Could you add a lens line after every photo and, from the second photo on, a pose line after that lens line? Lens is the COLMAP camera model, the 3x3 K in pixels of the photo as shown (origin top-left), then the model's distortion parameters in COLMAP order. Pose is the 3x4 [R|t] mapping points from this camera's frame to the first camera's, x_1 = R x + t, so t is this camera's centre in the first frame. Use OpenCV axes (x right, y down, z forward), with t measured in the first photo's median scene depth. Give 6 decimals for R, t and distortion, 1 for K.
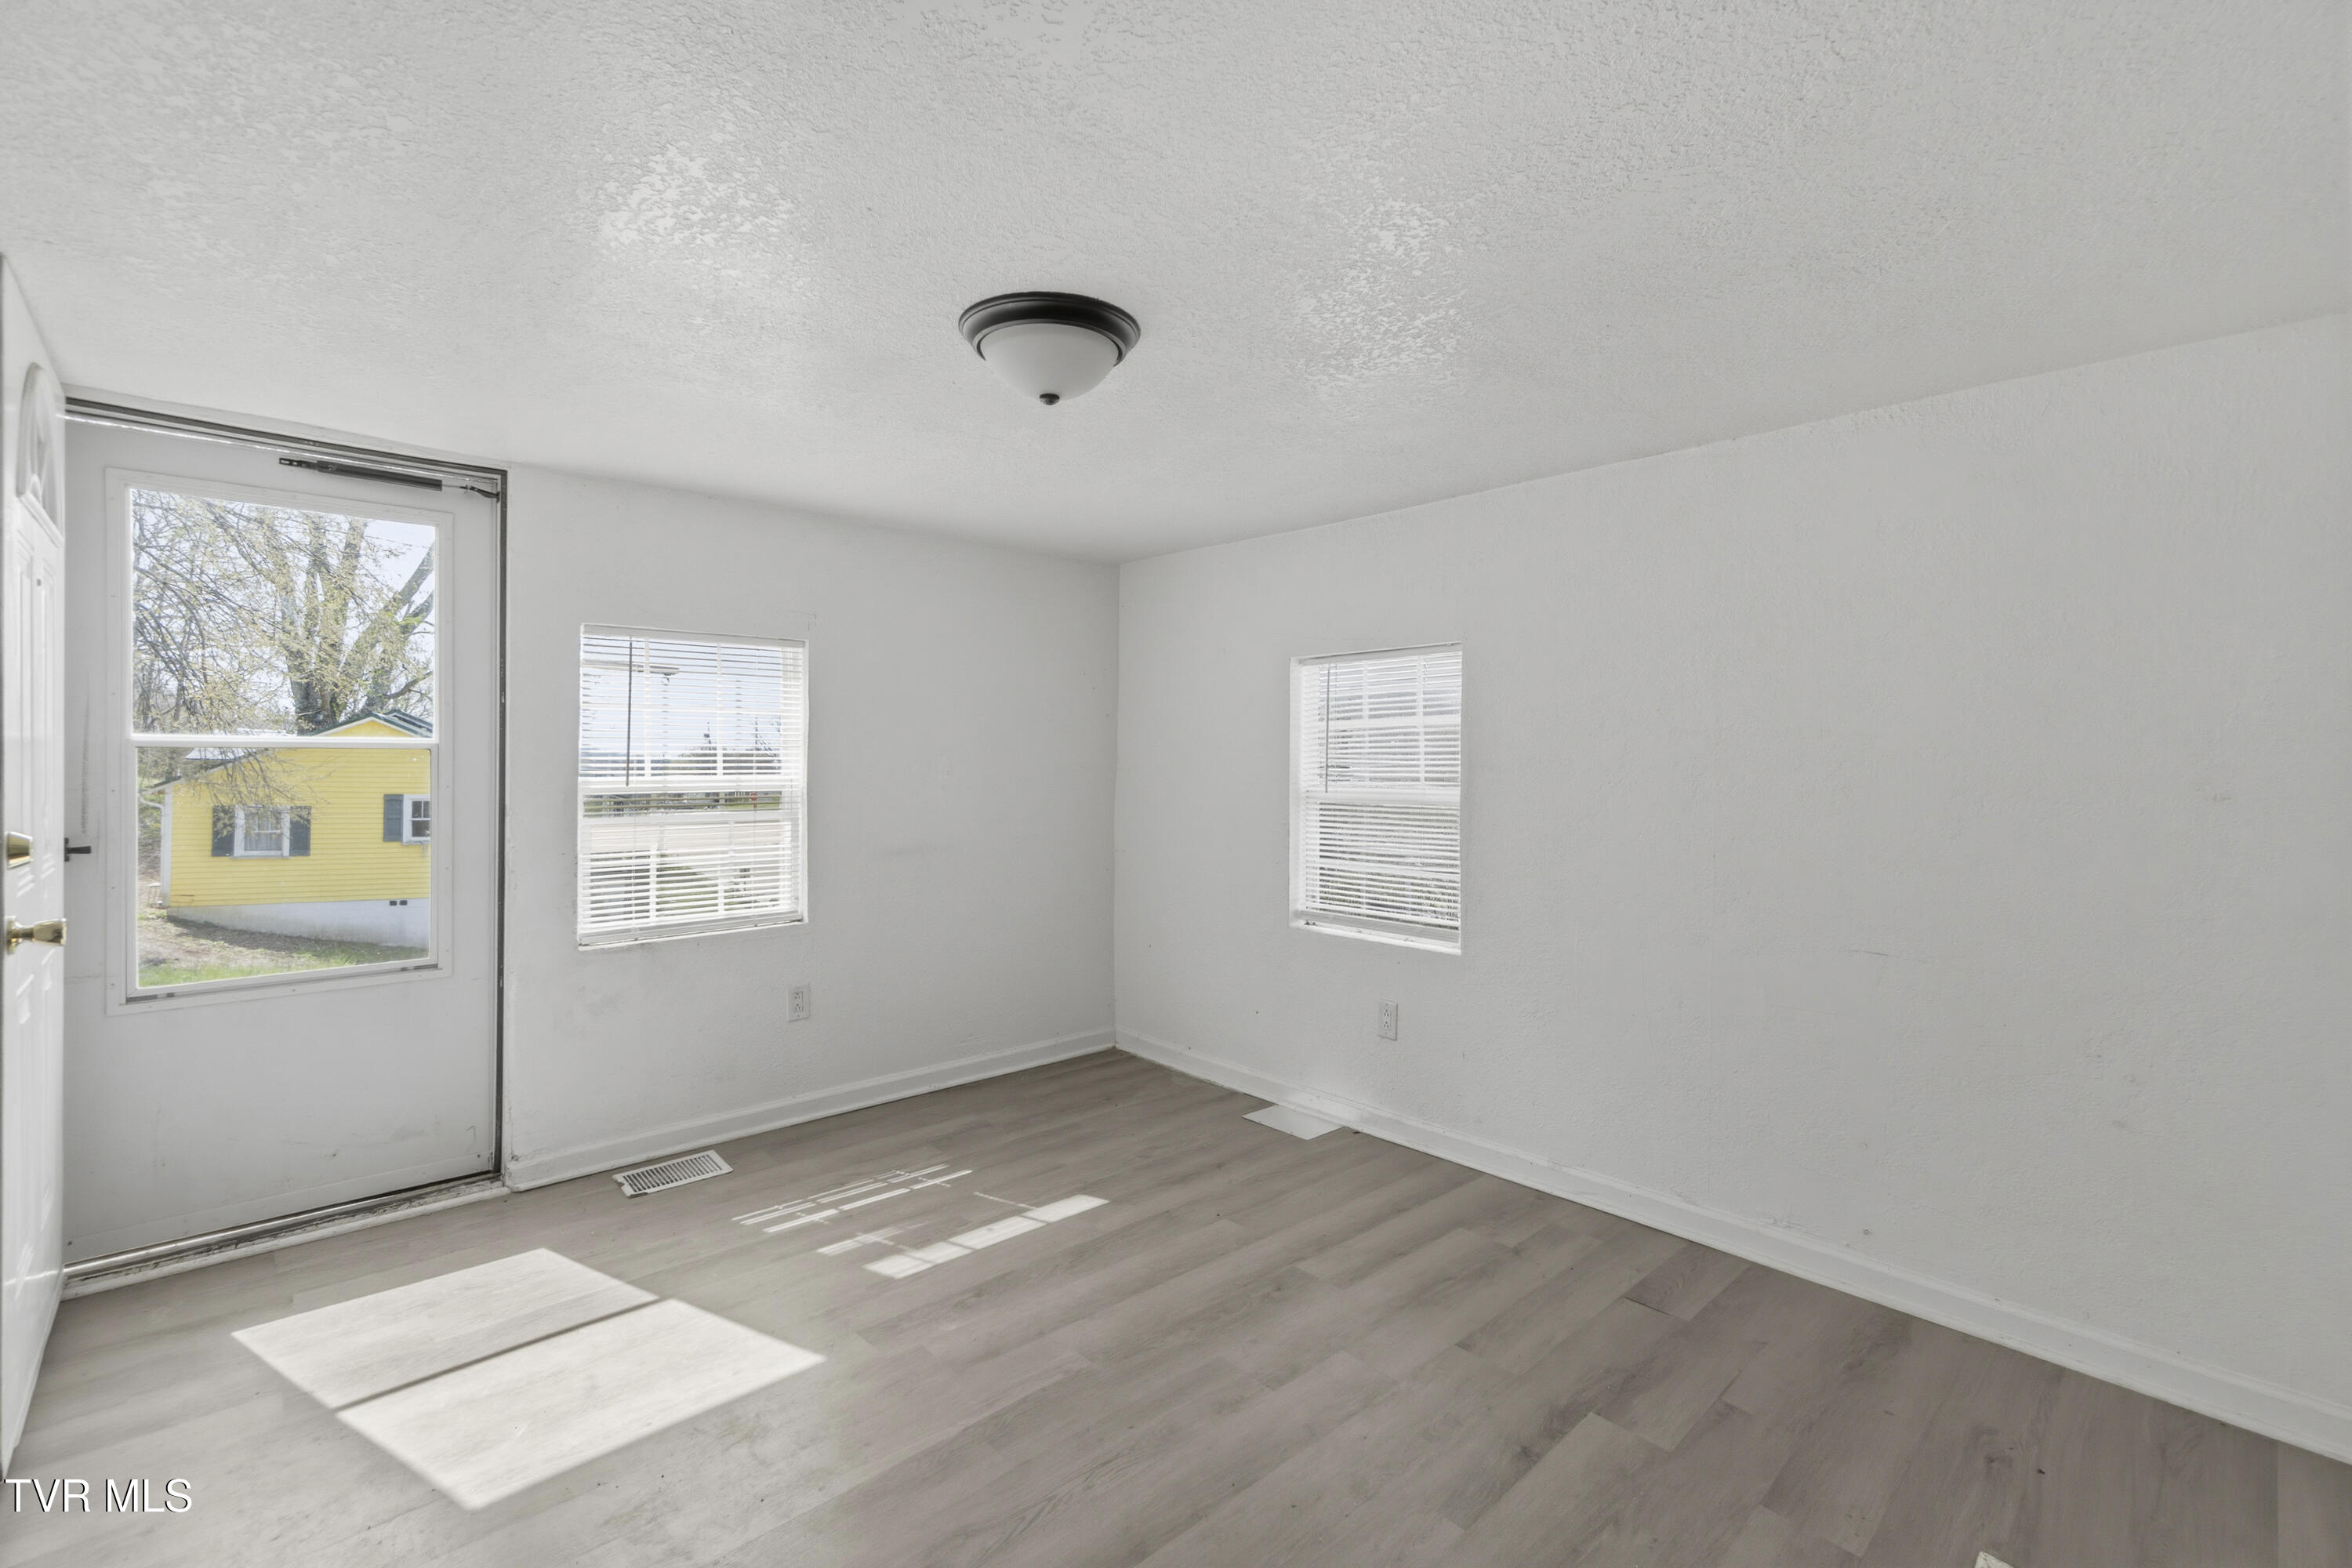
lens RADIAL K [[1020.1, 0, 1173.6], [0, 1020.1, 771.2], [0, 0, 1]] dist [0.001260, 0.000366]
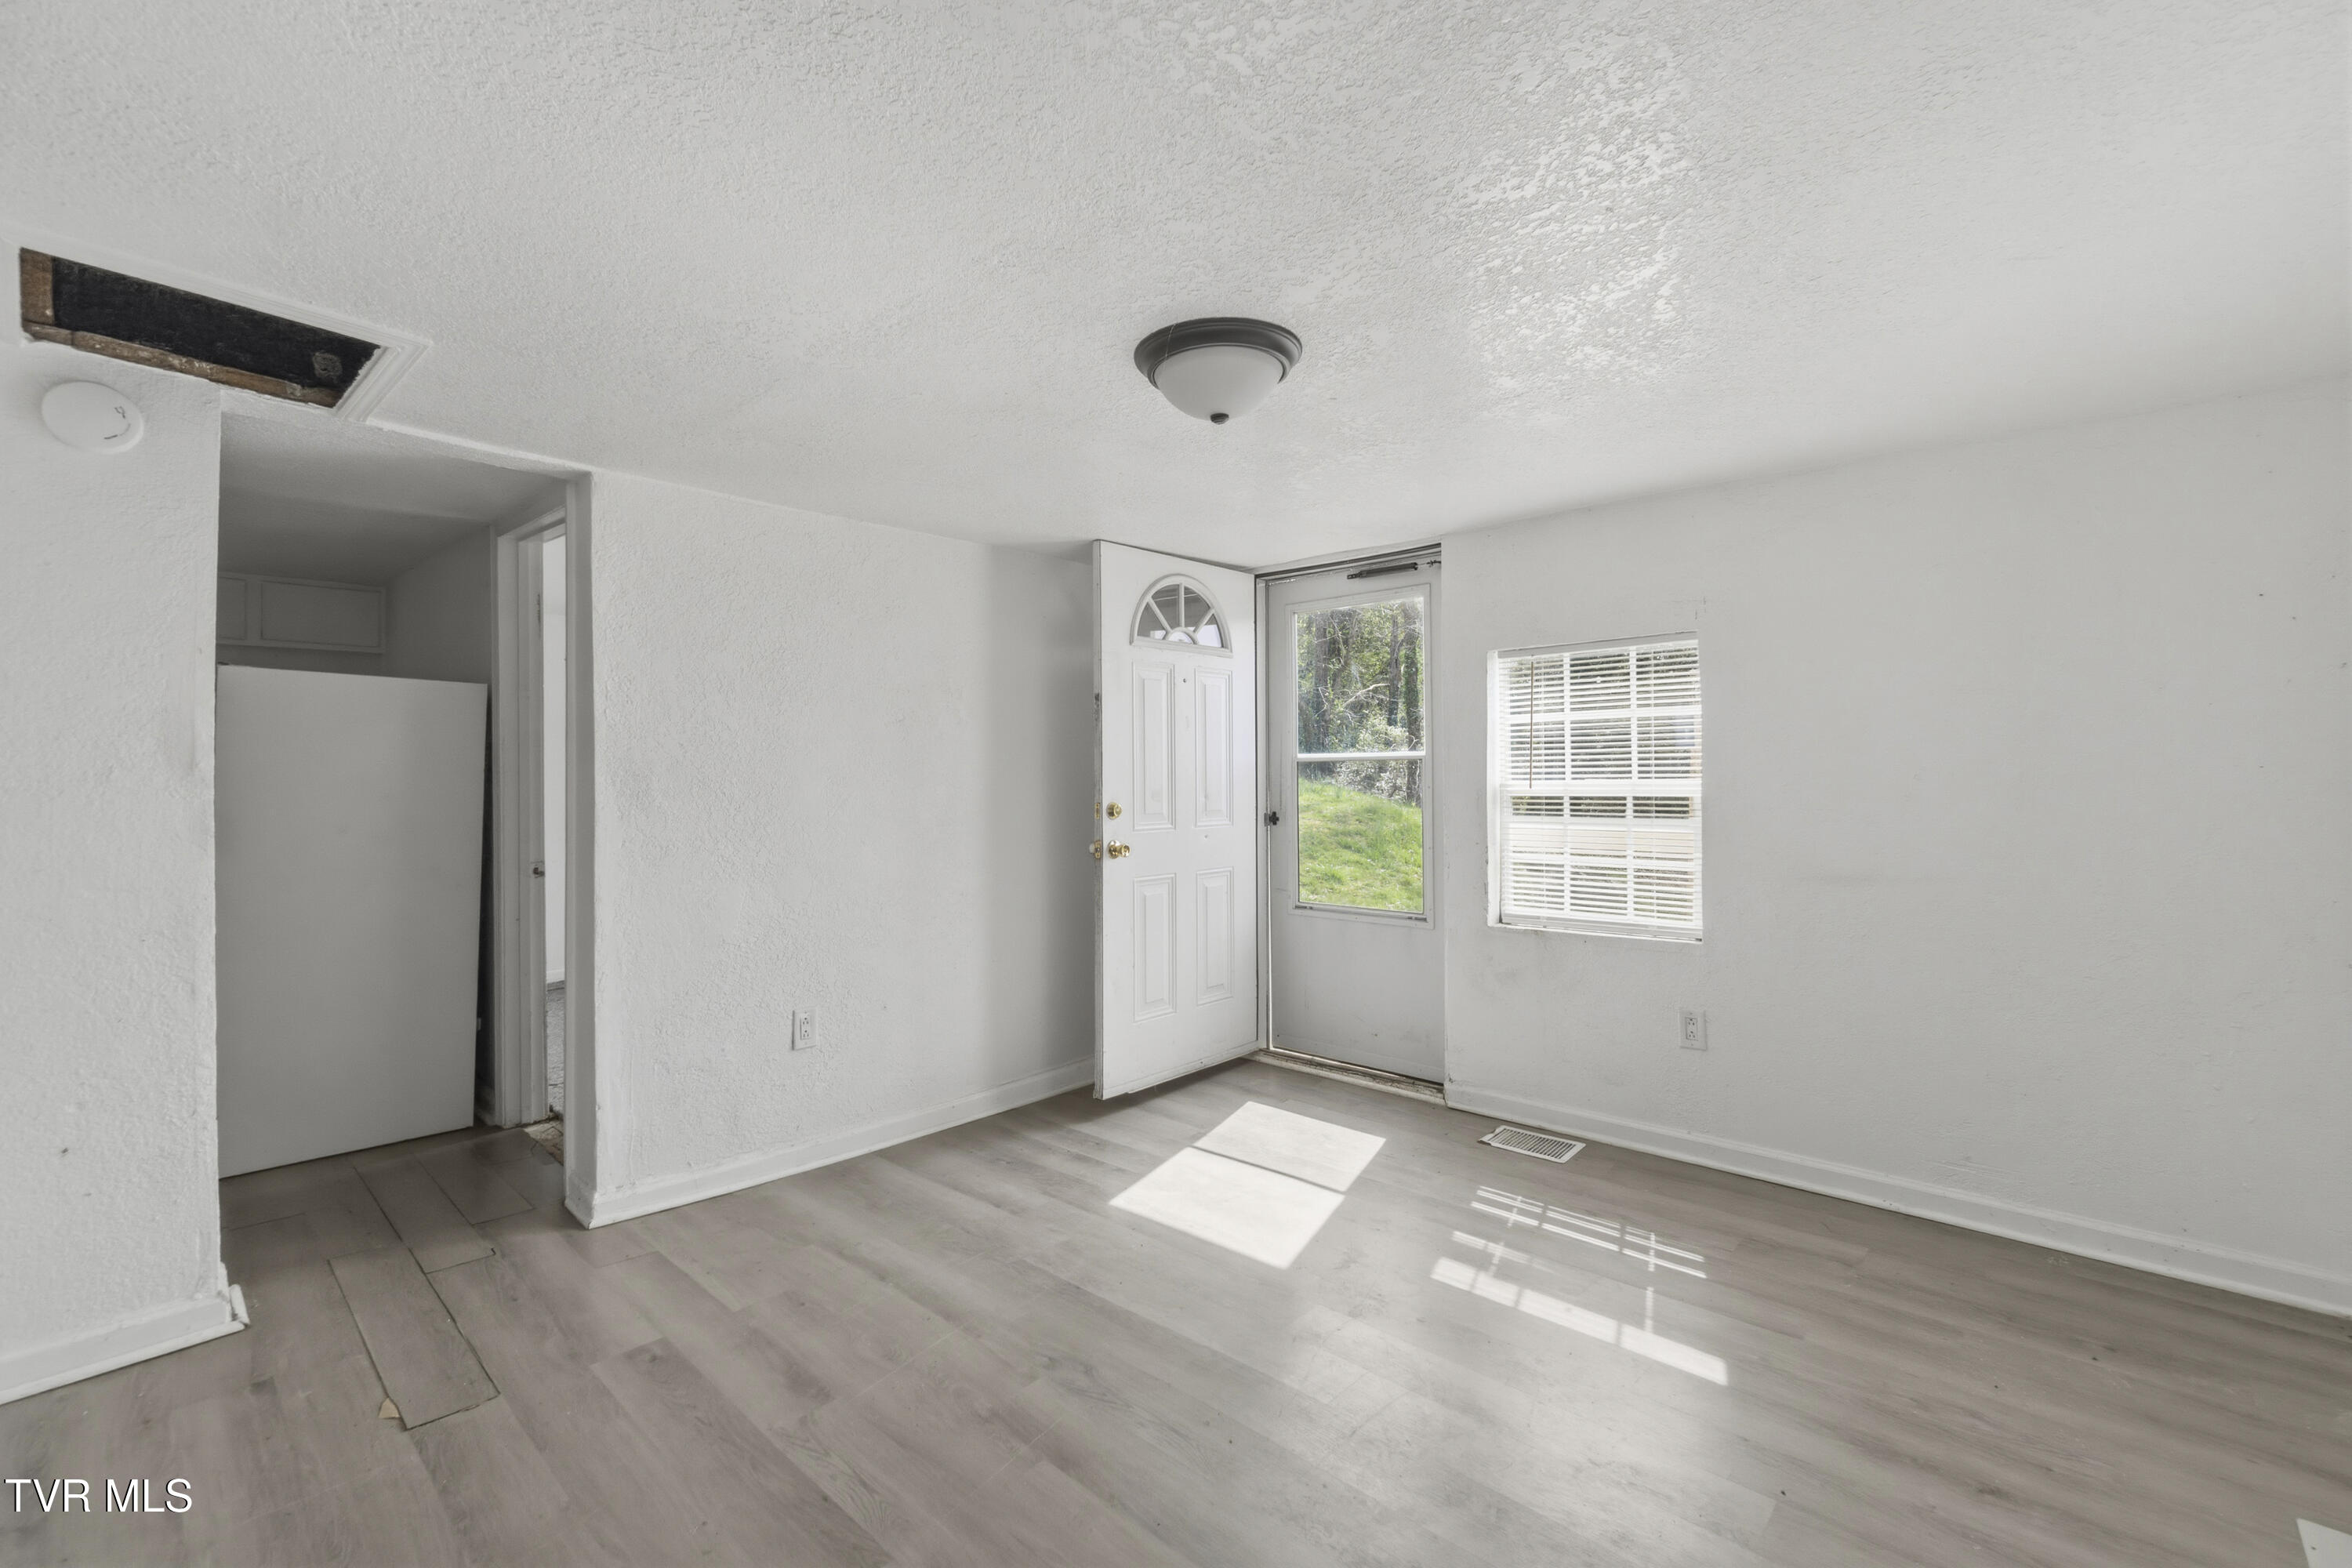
lens RADIAL K [[1020.1, 0, 1173.1], [0, 1020.1, 781.6], [0, 0, 1]] dist [0.001260, 0.000366]
pose [[0.079724, 0.001650, -0.996816, 0.577909], [-0.000120, 0.999999, 0.001646, 0.005271], [0.996817, -0.000012, 0.079724, 0.540265]]
